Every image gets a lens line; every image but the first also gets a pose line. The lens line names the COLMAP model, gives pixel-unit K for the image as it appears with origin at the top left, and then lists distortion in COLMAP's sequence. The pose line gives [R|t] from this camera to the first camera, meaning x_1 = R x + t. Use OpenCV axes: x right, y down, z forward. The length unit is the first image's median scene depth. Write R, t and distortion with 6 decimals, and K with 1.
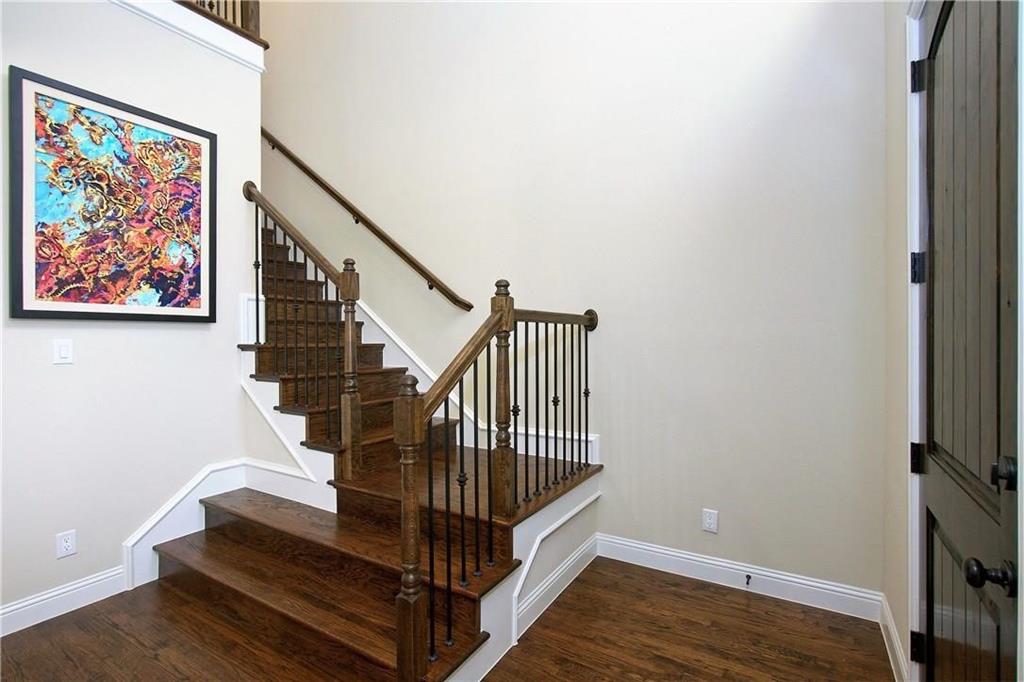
lens RADIAL K [[478.1, 0, 513.6], [0, 478.1, 340.3], [0, 0, 1]] dist [-0.010891, -0.000118]
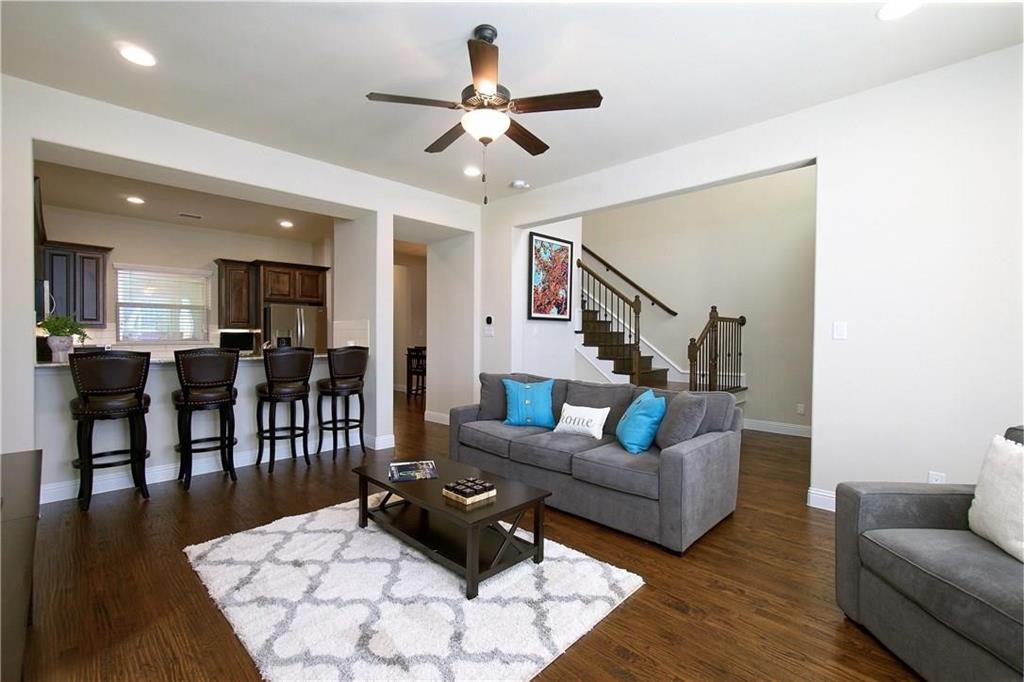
lens RADIAL K [[463.7, 0, 508.8], [0, 463.7, 339.7], [0, 0, 1]] dist [0.003475, 0.001822]
pose [[0.977622, 0.011487, -0.210054, -0.470487], [-0.010107, 0.999920, 0.007639, 0.042132], [0.210125, -0.005345, 0.977660, -1.402973]]
